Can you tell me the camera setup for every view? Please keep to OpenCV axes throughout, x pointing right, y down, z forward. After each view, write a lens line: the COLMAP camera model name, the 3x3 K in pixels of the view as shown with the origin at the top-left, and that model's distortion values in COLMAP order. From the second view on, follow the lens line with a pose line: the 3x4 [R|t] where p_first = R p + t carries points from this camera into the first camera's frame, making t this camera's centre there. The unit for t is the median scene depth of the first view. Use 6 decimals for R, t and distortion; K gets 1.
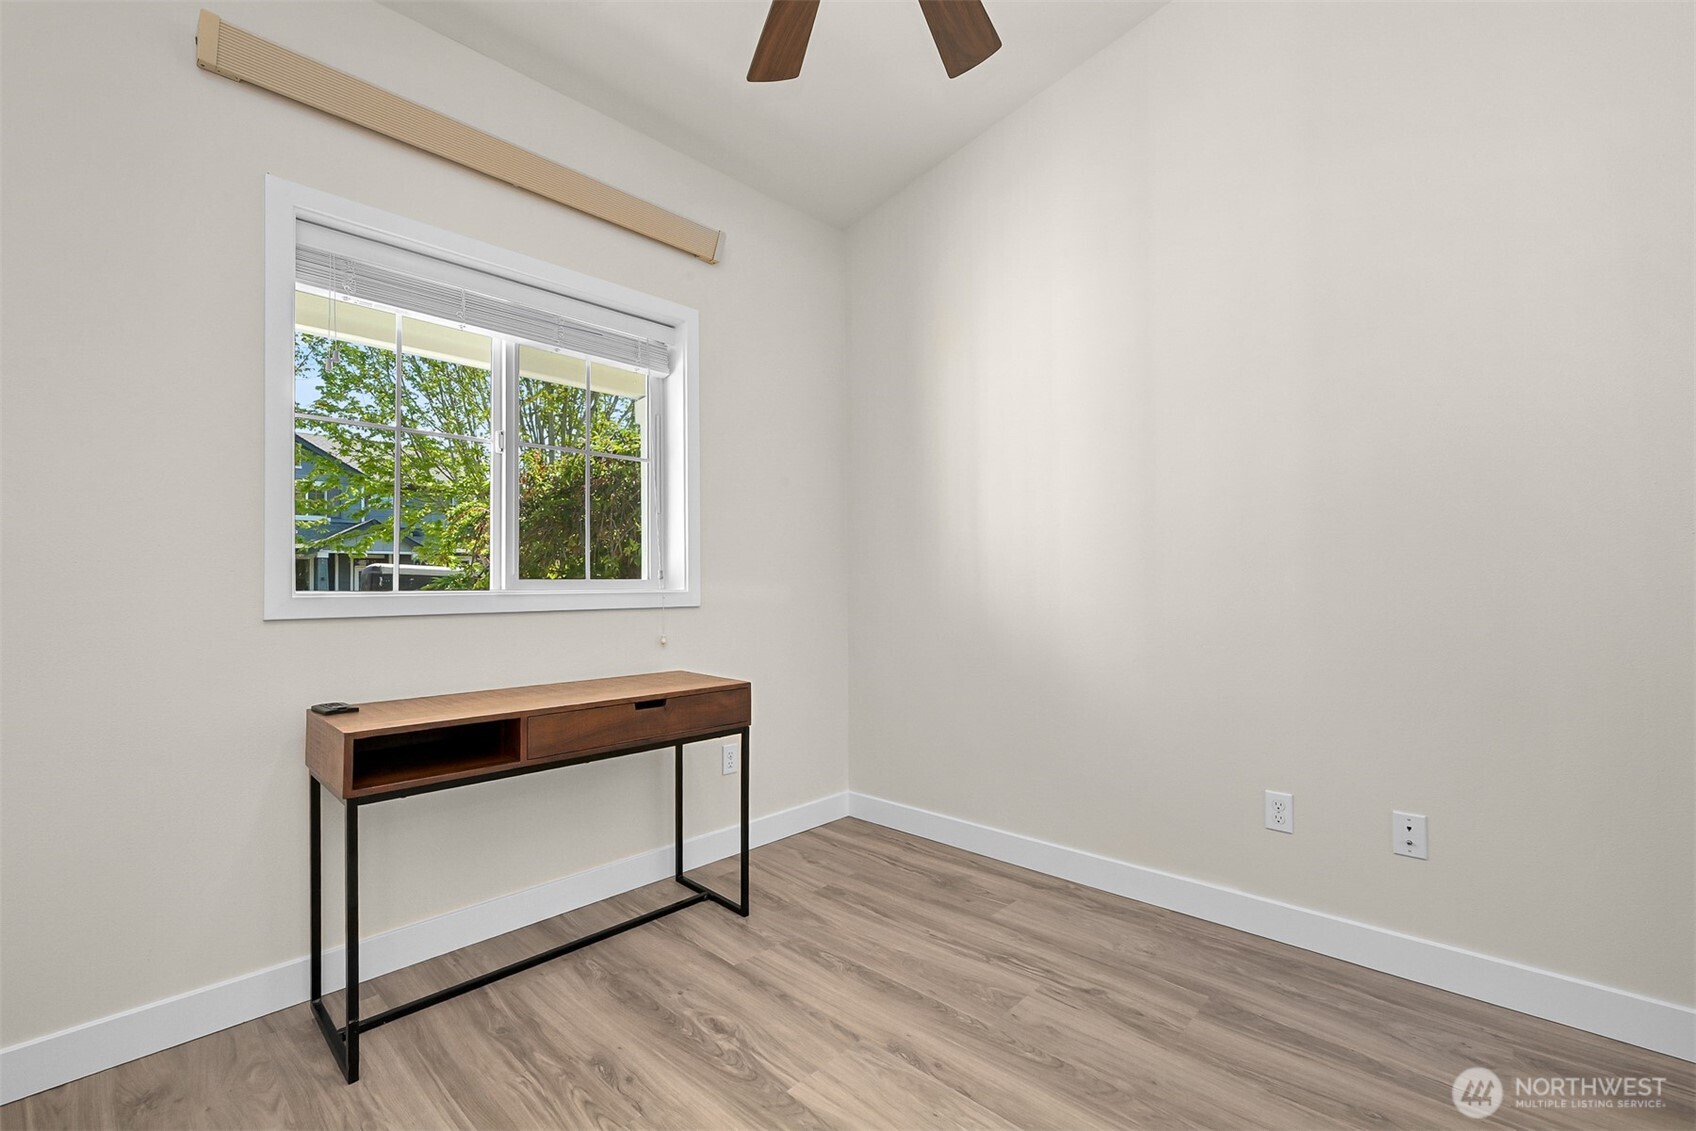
lens RADIAL K [[743.1, 0, 880.6], [0, 743.1, 597.1], [0, 0, 1]] dist [0.007727, -0.000236]
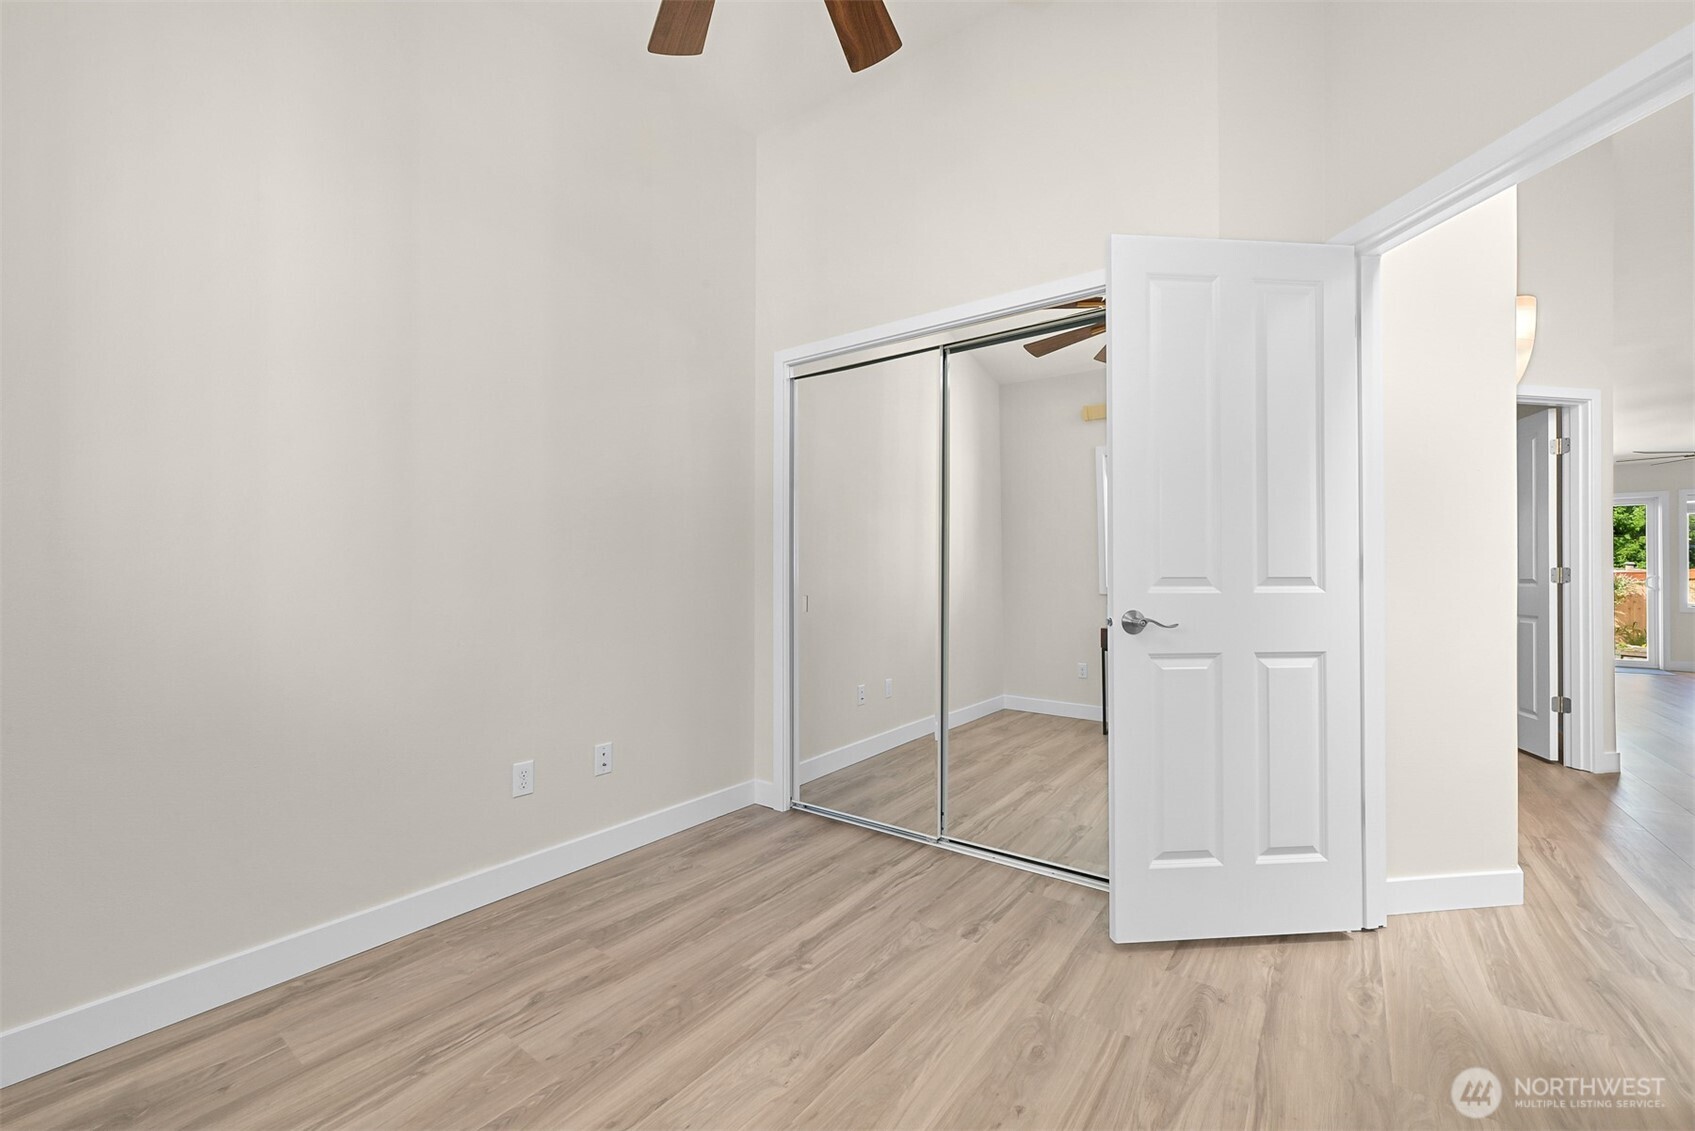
lens RADIAL K [[682.8, 0, 846.0], [0, 682.8, 576.4], [0, 0, 1]] dist [-0.000943, 0.000140]
pose [[-0.114154, 0.013318, 0.993374, -0.622384], [0.016246, 0.999801, -0.011537, -0.008719], [-0.993330, 0.014822, -0.114348, 0.650716]]
